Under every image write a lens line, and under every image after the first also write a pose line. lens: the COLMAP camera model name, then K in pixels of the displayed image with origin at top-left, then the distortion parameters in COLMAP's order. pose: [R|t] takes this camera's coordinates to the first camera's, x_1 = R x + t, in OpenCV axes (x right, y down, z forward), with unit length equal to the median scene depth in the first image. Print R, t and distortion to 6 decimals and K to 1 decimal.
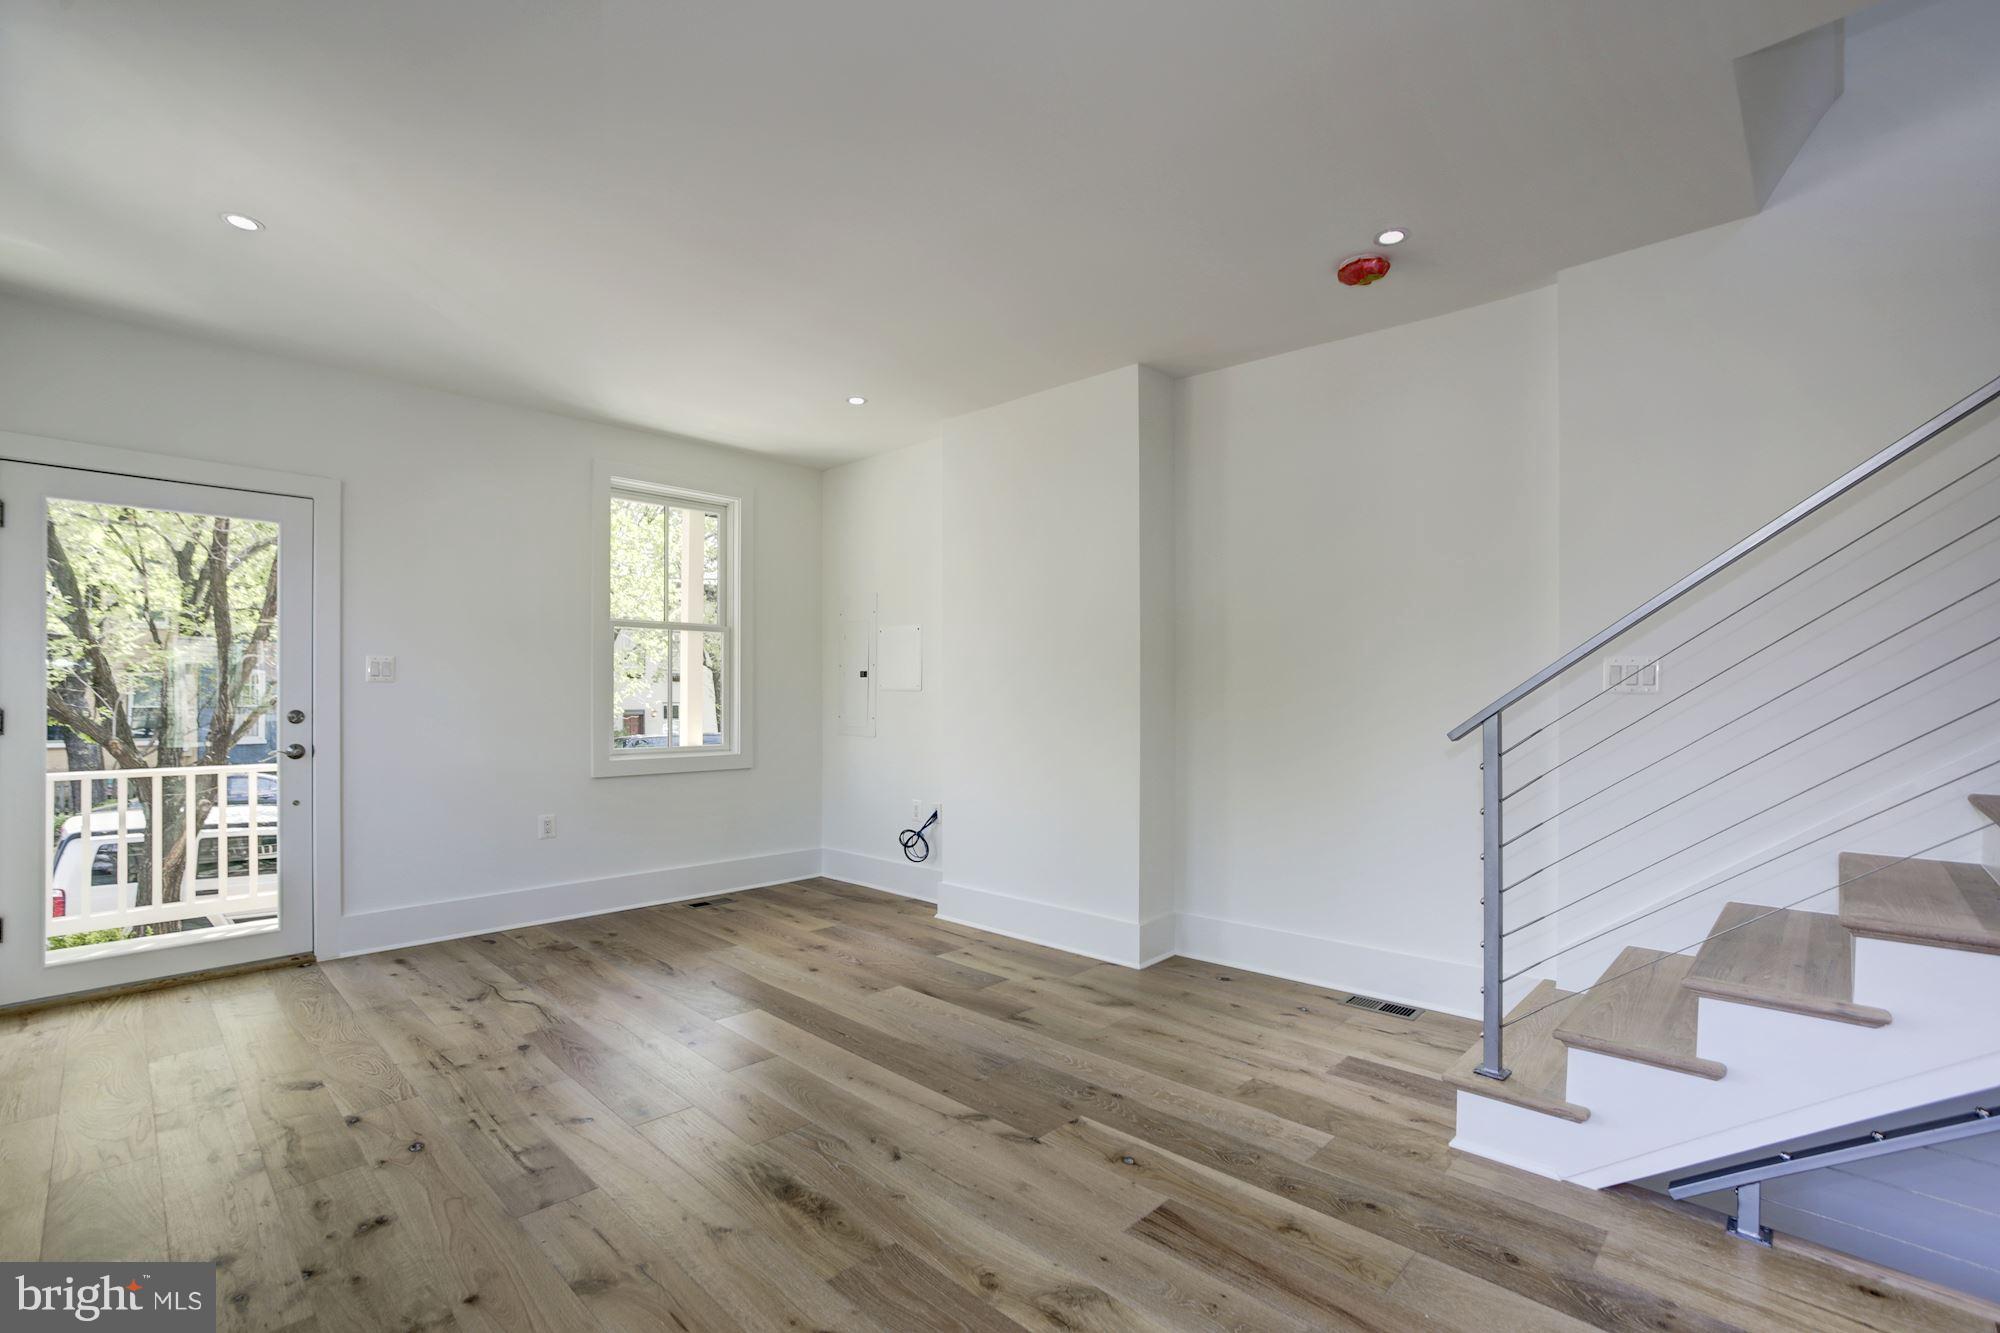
lens RADIAL K [[895.6, 0, 1002.2], [0, 895.6, 691.2], [0, 0, 1]] dist [-0.040281, 0.023456]
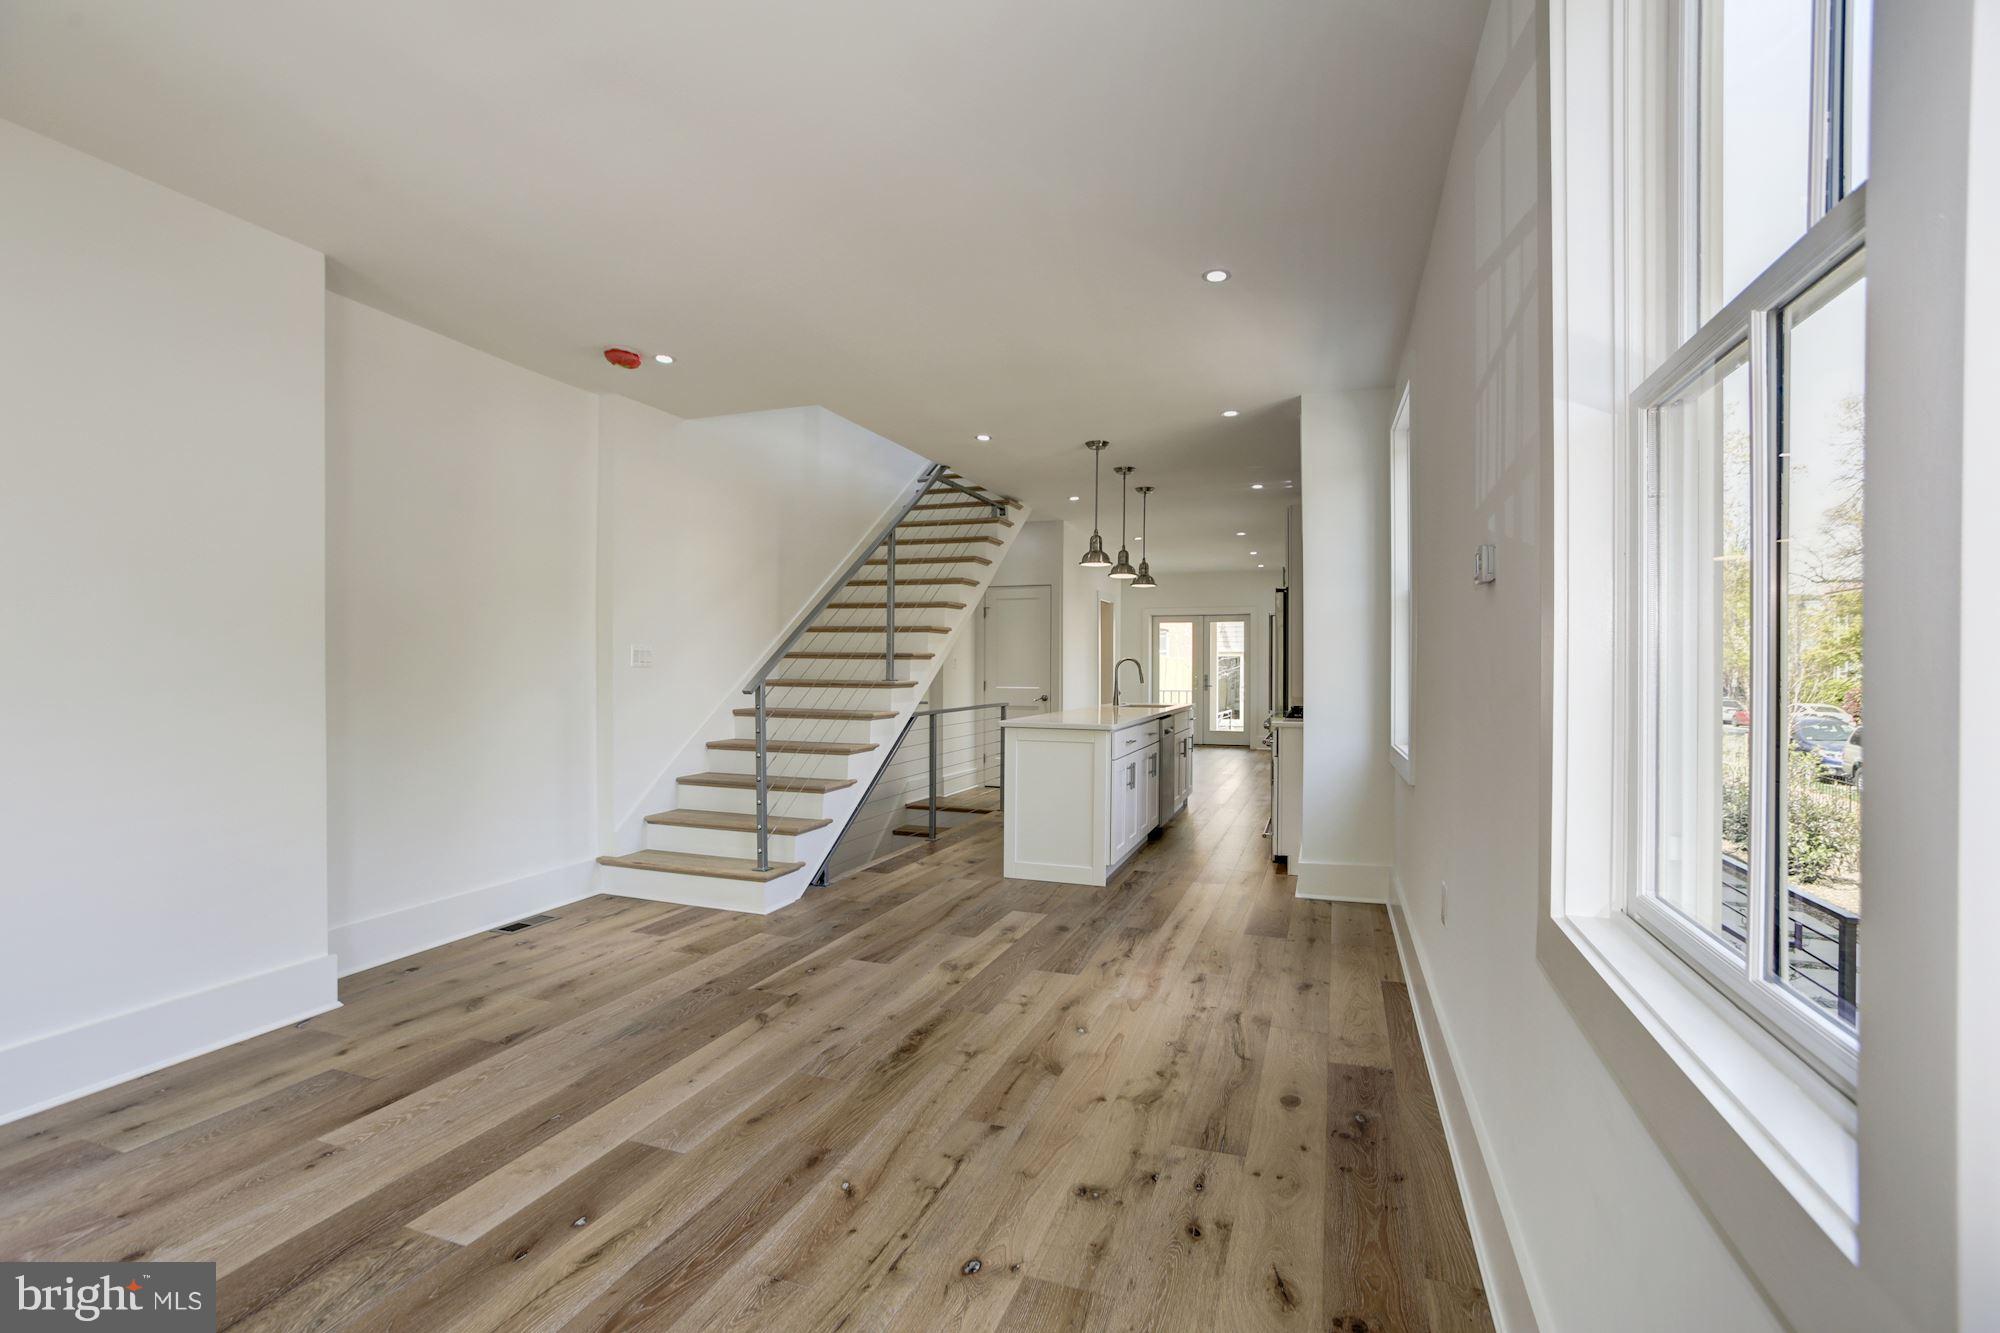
lens RADIAL K [[895.6, 0, 1002.2], [0, 895.6, 691.2], [0, 0, 1]] dist [-0.040281, 0.023456]
pose [[-0.404317, -0.024023, 0.914304, -1.150422], [-0.004814, 0.999697, 0.024137, 0.002433], [-0.914606, 0.005358, -0.404310, 1.083086]]
